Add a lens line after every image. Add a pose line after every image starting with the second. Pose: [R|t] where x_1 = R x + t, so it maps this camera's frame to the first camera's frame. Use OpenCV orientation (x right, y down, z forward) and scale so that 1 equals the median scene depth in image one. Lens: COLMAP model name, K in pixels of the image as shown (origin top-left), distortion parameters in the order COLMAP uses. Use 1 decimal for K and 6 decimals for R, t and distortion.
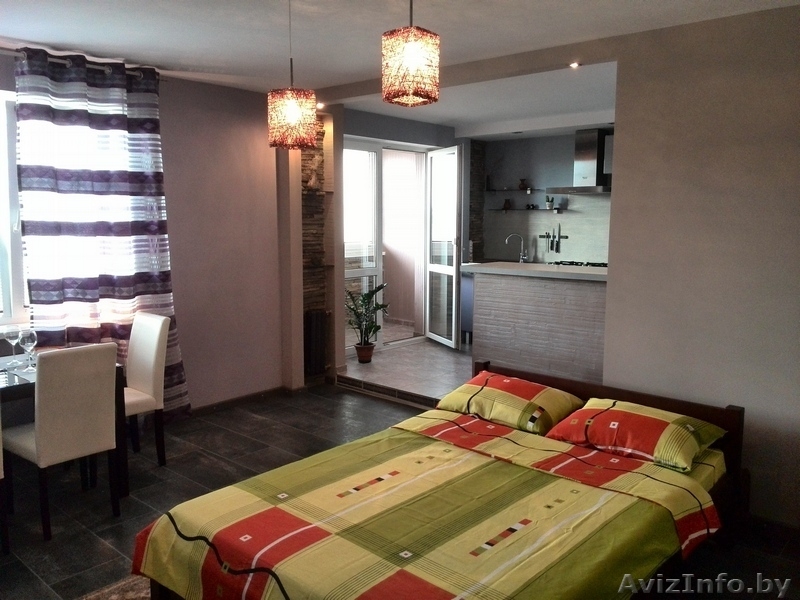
lens RADIAL K [[648.5, 0, 400.1], [0, 648.5, 299.7], [0, 0, 1]] dist [0.068907, -0.098608]
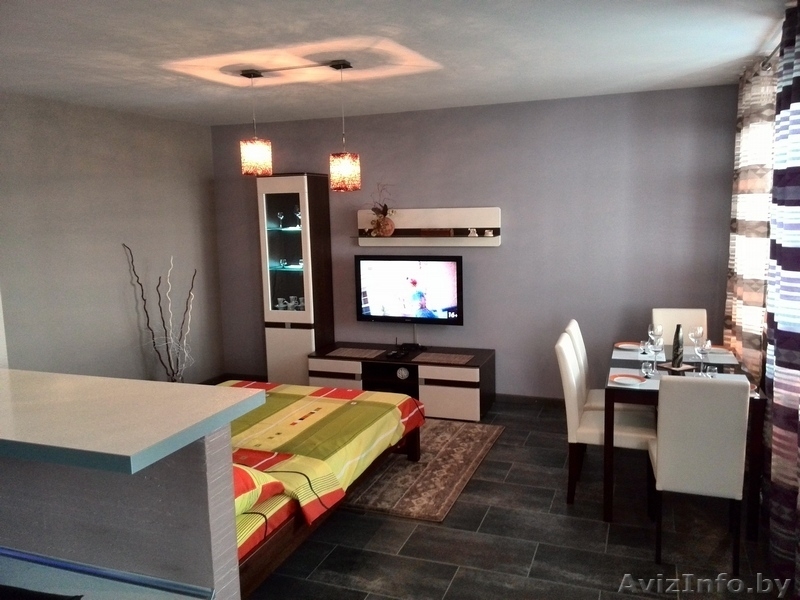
lens RADIAL K [[648.5, 0, 400.3], [0, 648.5, 299.8], [0, 0, 1]] dist [0.068907, -0.098608]
pose [[-0.931997, 0.076857, -0.354223, 0.120316], [-0.024041, 0.962002, 0.271983, -0.177747], [0.361667, 0.262004, -0.894735, 1.086078]]
